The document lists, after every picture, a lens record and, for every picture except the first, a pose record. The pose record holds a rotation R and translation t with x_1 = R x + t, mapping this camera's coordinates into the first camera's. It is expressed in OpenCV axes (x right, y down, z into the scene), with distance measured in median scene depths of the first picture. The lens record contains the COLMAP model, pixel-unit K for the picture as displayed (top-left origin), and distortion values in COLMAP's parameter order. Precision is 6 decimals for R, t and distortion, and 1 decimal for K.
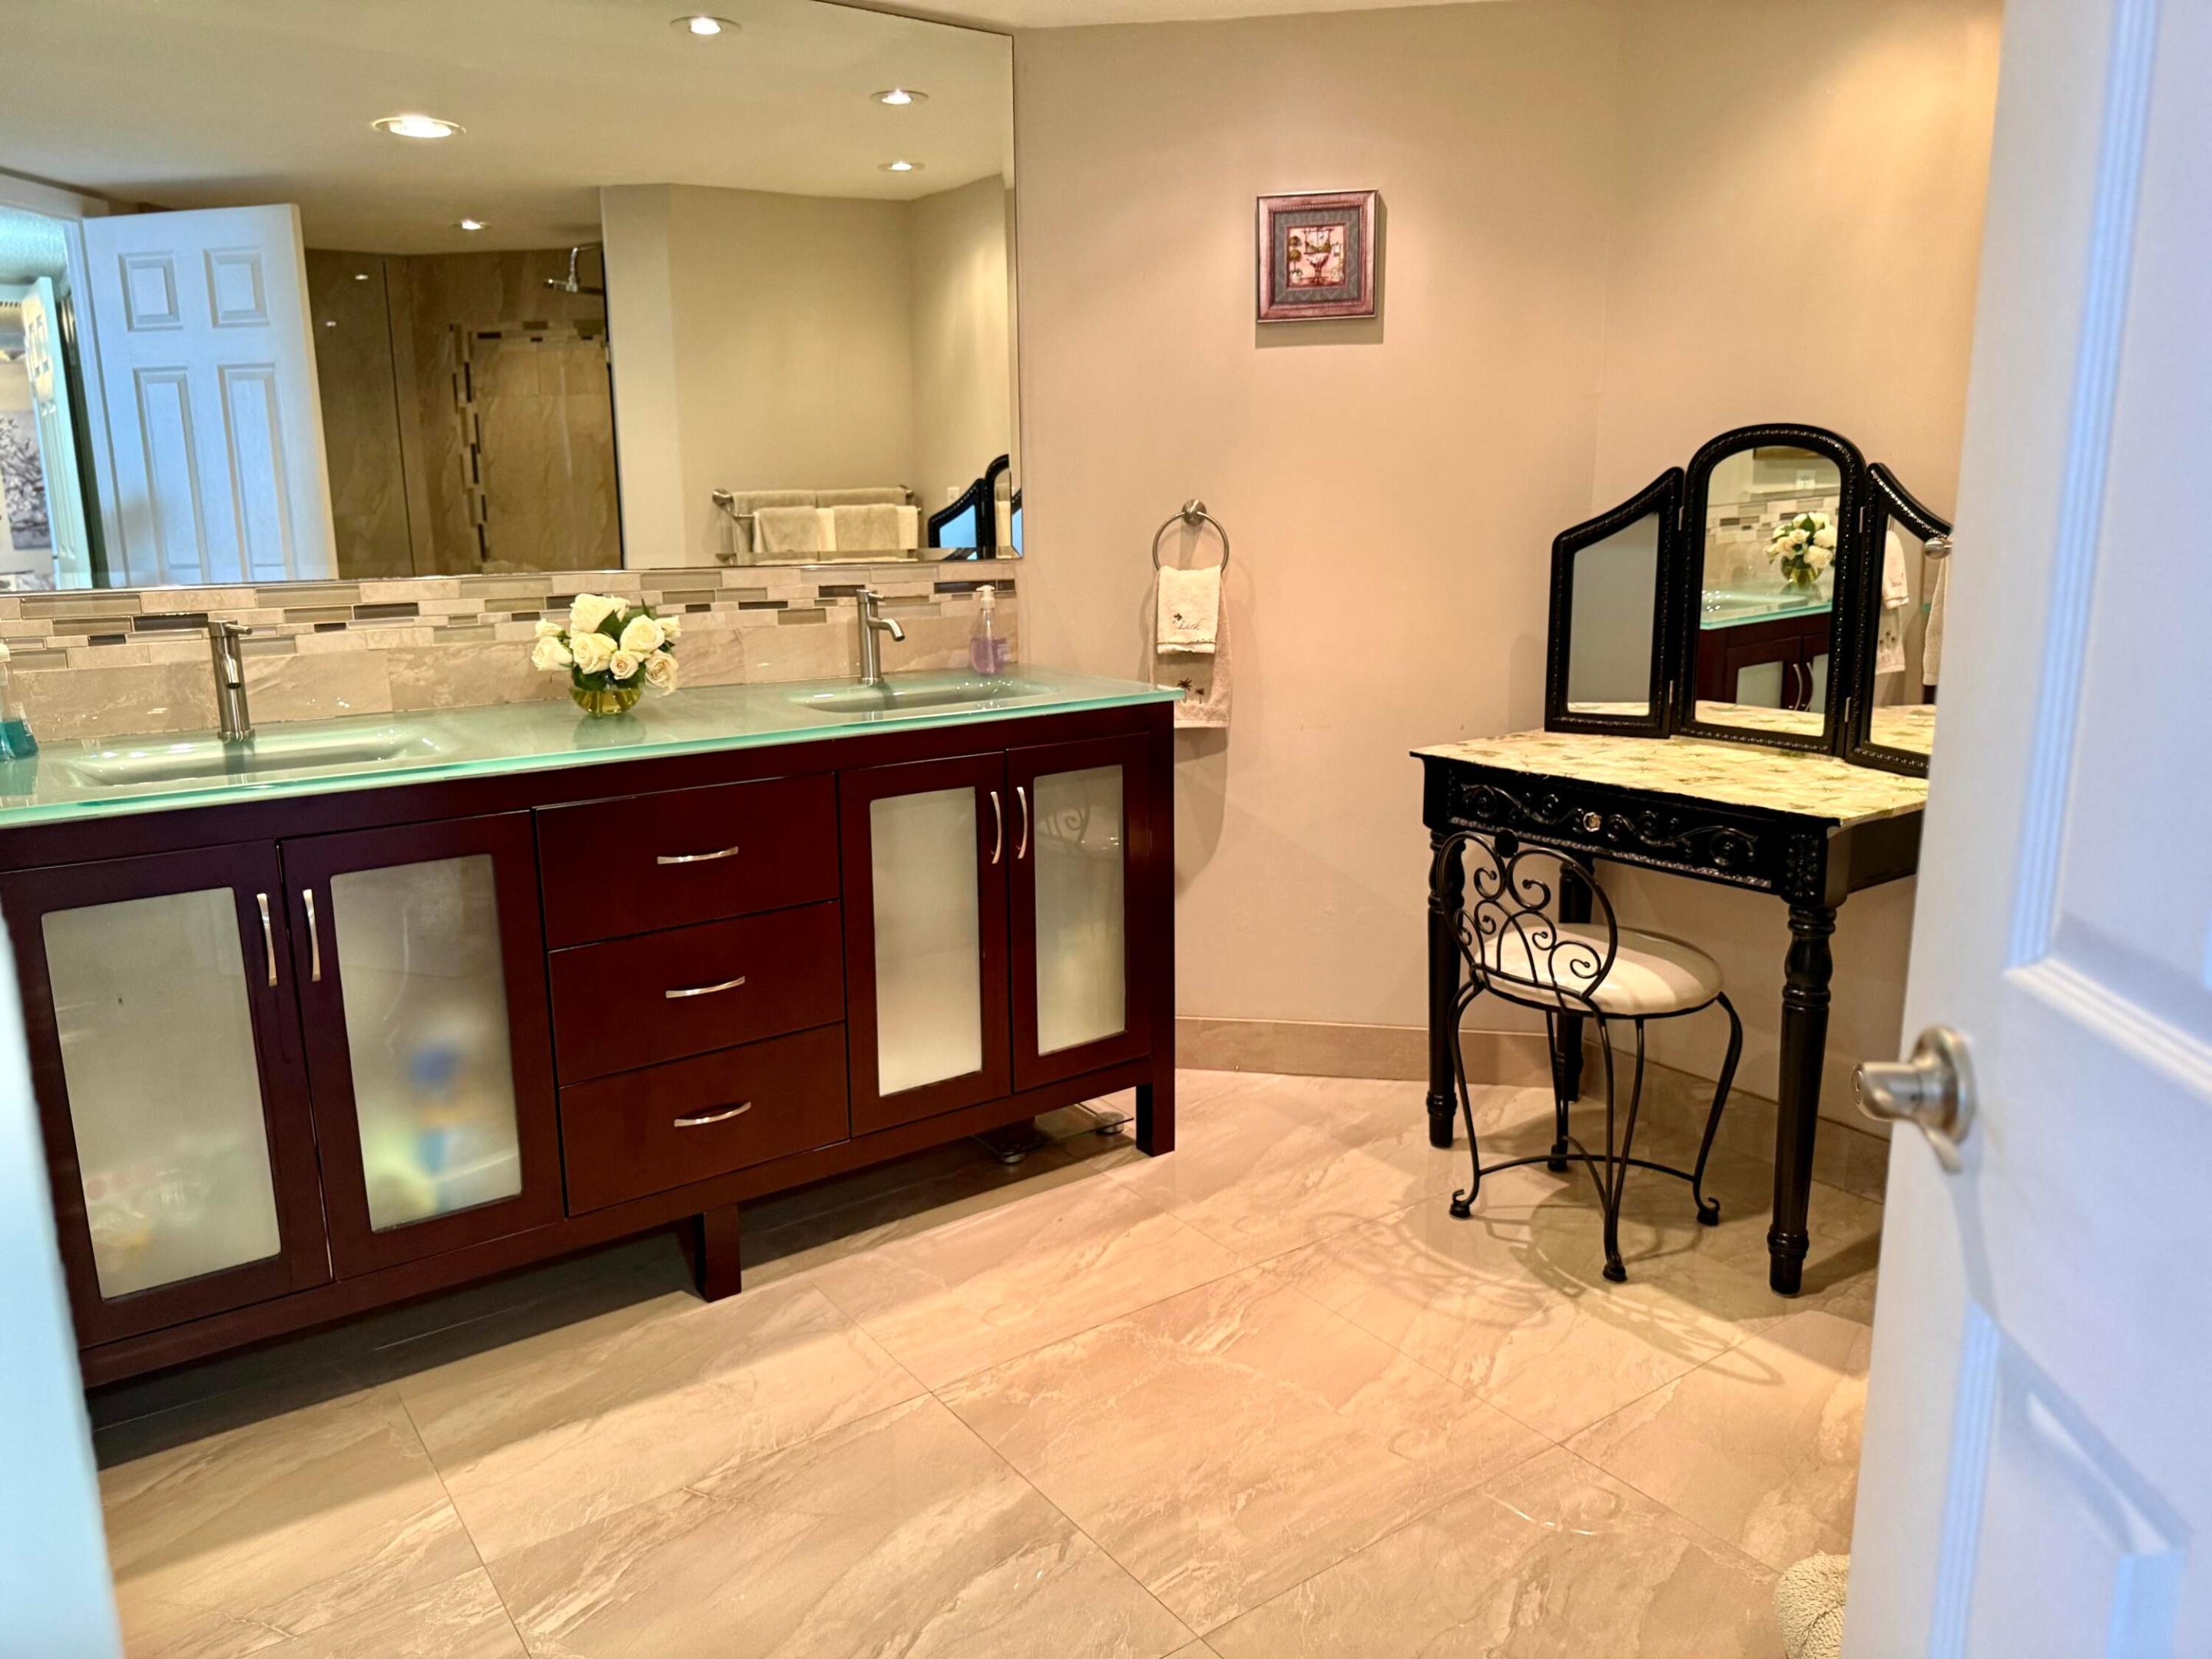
lens RADIAL K [[1593.2, 0, 1106.0], [0, 1593.2, 829.5], [0, 0, 1]] dist [0.046673, -0.000847]
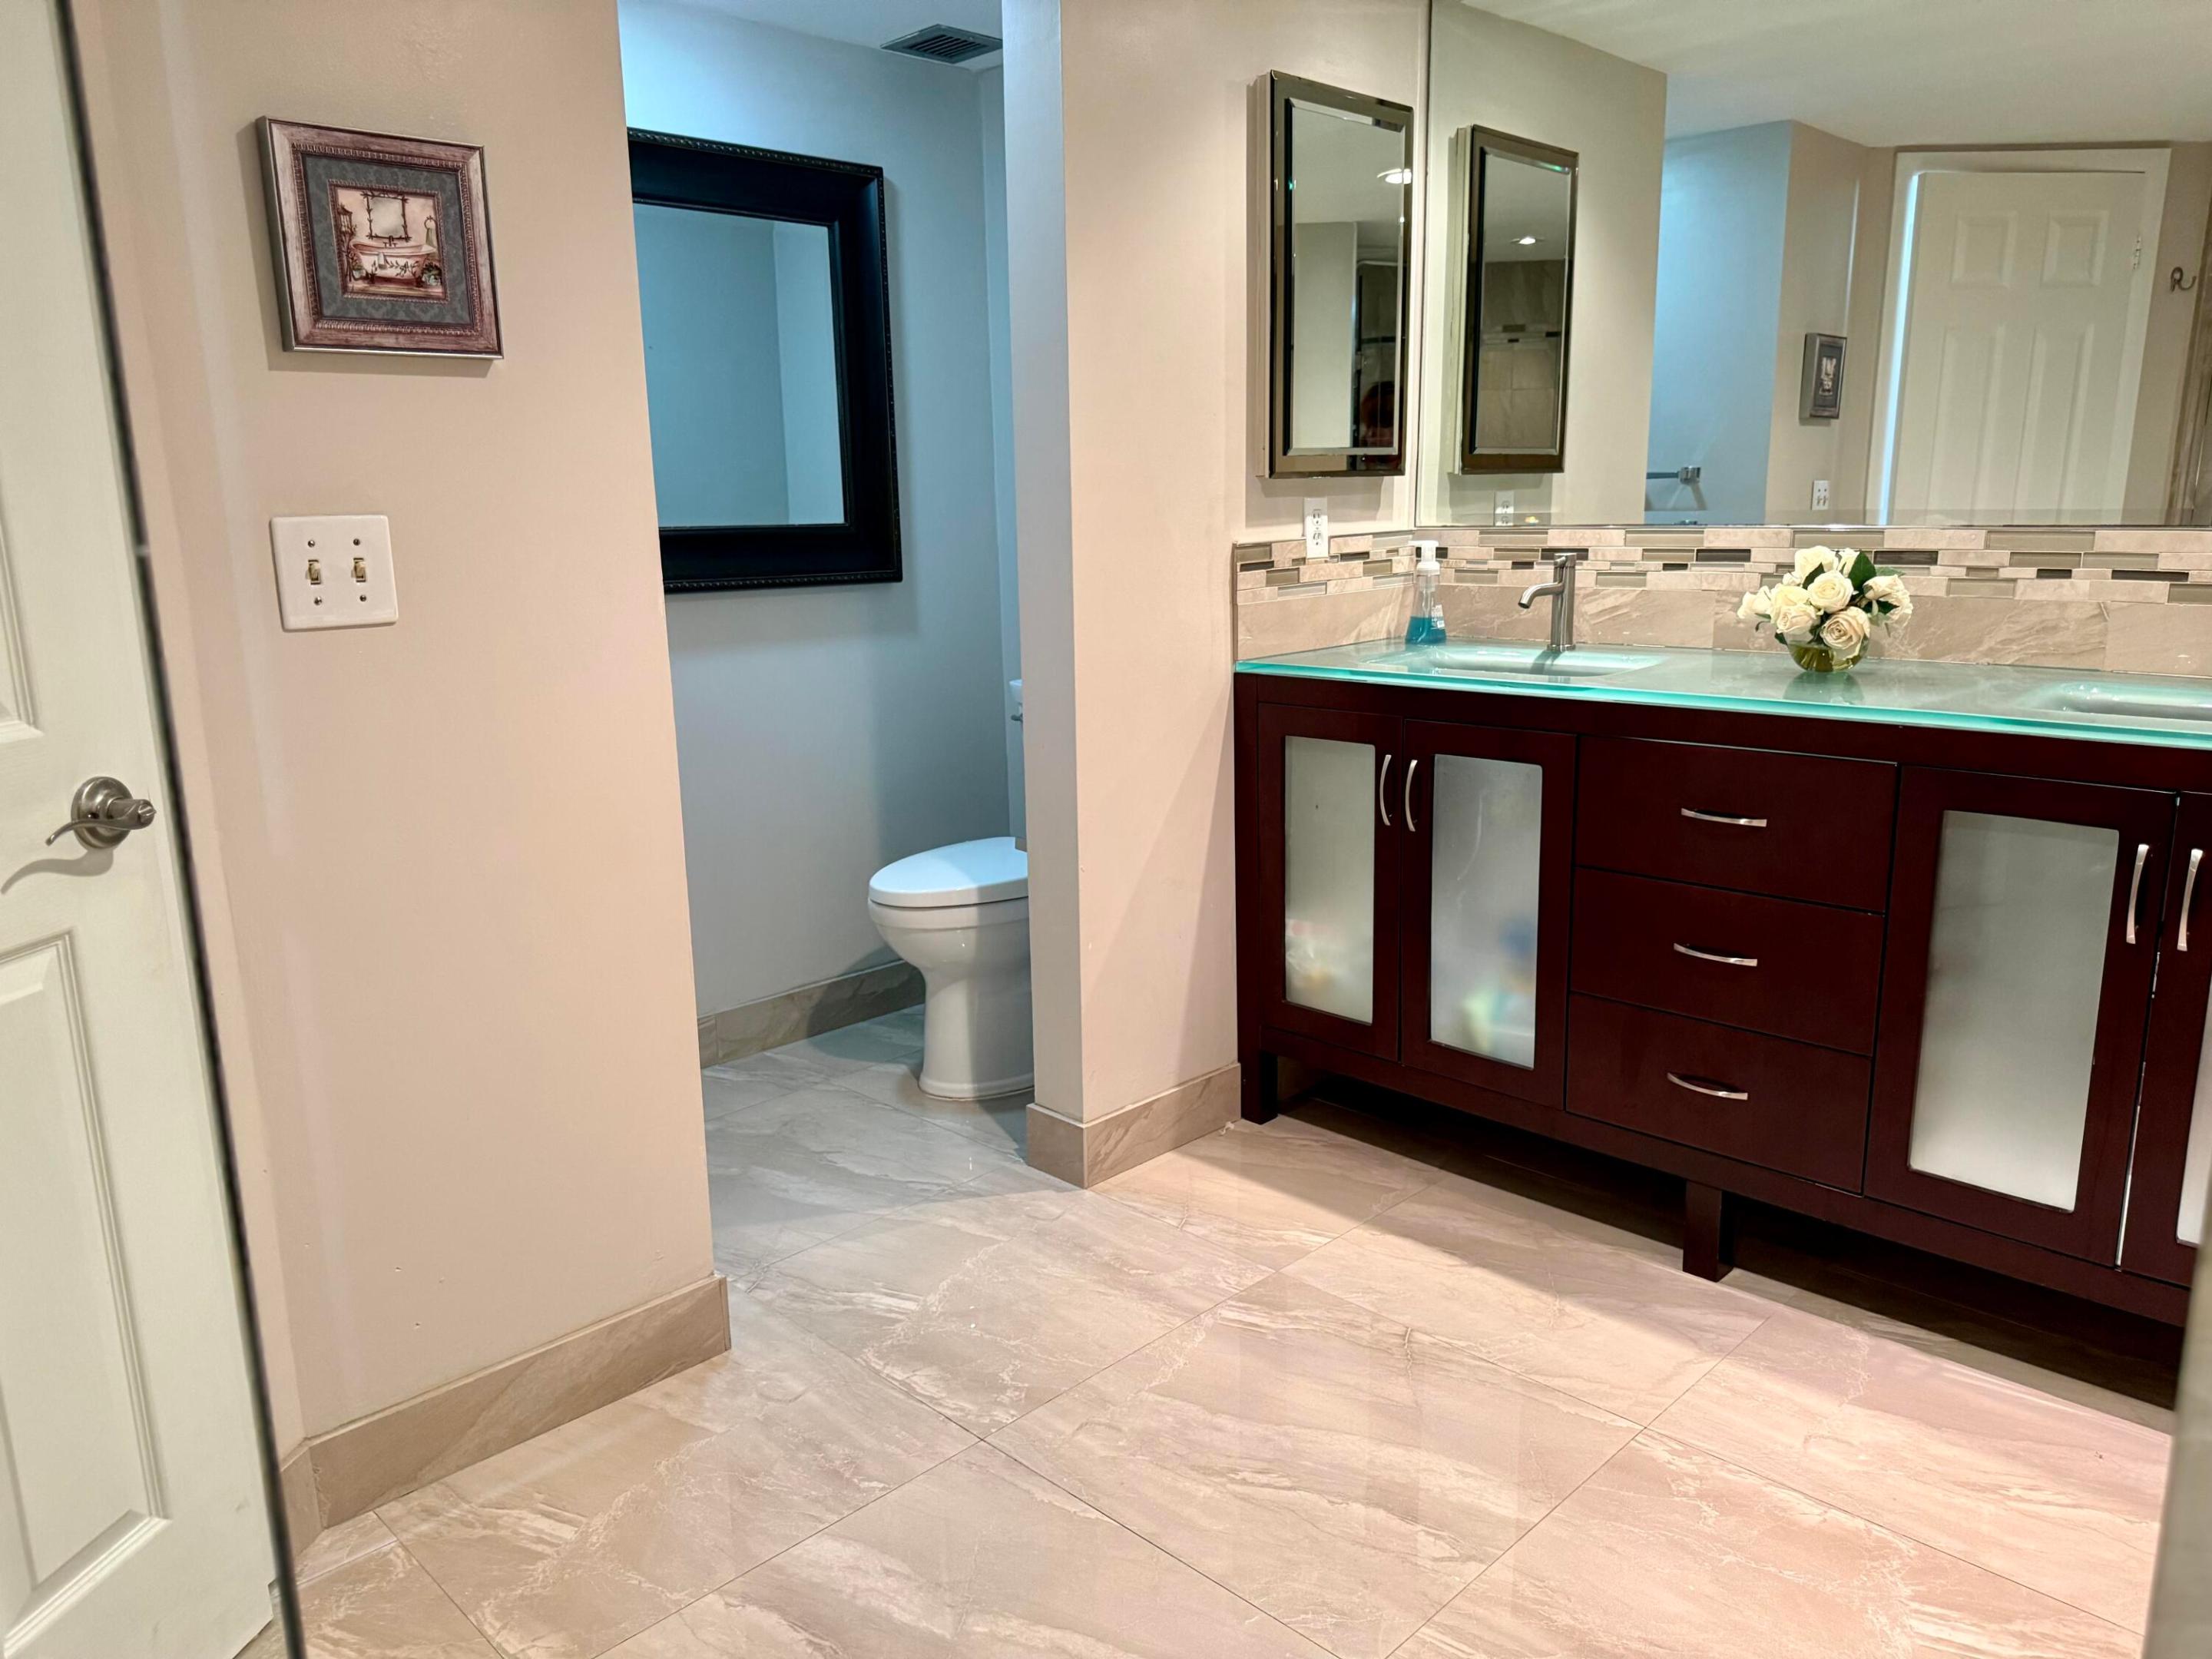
lens RADIAL K [[1593.2, 0, 1106.0], [0, 1593.2, 829.5], [0, 0, 1]] dist [0.046673, -0.000847]
pose [[0.170906, 0.216125, -0.961291, 0.583700], [-0.195104, 0.963750, 0.181991, -0.076212], [0.965777, 0.156449, 0.206878, 0.415798]]
